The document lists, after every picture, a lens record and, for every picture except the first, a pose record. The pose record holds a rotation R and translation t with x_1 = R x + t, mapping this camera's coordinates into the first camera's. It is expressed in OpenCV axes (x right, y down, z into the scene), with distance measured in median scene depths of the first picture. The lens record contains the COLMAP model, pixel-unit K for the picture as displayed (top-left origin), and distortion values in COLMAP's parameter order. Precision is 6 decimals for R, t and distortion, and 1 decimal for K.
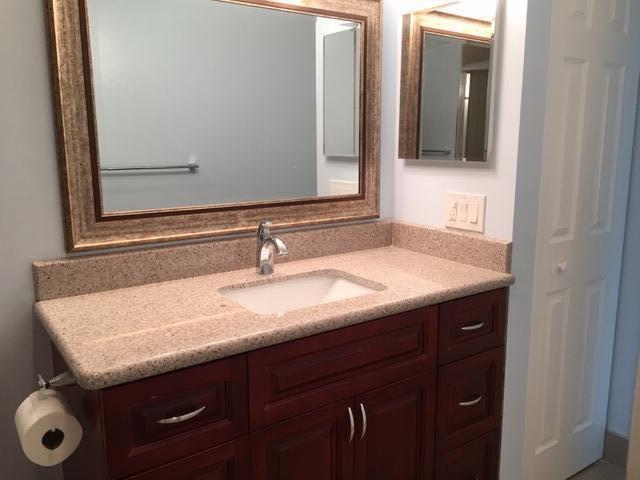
lens RADIAL K [[546.9, 0, 320.0], [0, 546.9, 239.2], [0, 0, 1]] dist [0.080965, -0.105165]
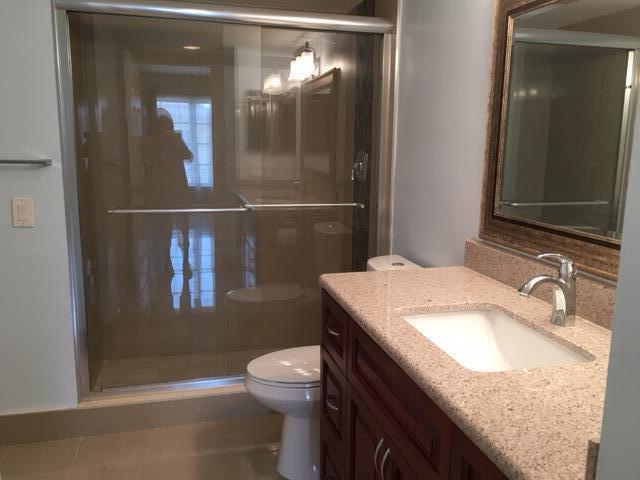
lens RADIAL K [[546.9, 0, 320.2], [0, 546.9, 237.6], [0, 0, 1]] dist [0.080965, -0.105165]
pose [[-0.356894, 0.160511, -0.920252, 0.779628], [-0.178843, 0.955164, 0.235960, -0.192625], [0.916865, 0.248793, -0.312186, 0.964161]]
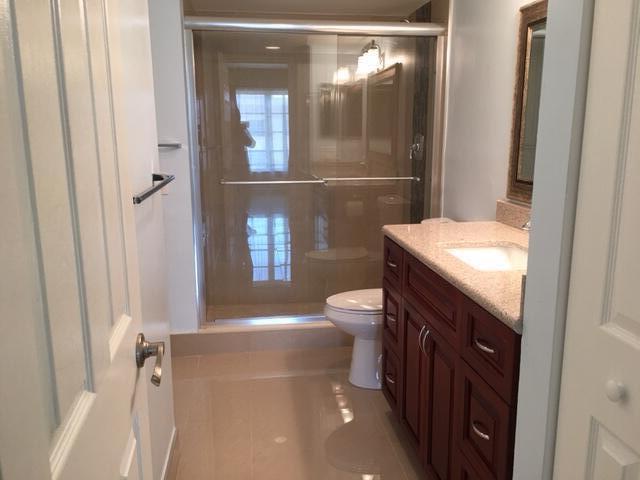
lens RADIAL K [[546.9, 0, 320.5], [0, 546.9, 243.4], [0, 0, 1]] dist [0.080965, -0.105165]
pose [[-0.459291, 0.186309, -0.868528, 1.157837], [-0.154402, 0.946129, 0.284606, -0.211196], [0.874764, 0.264819, -0.405782, 1.108018]]
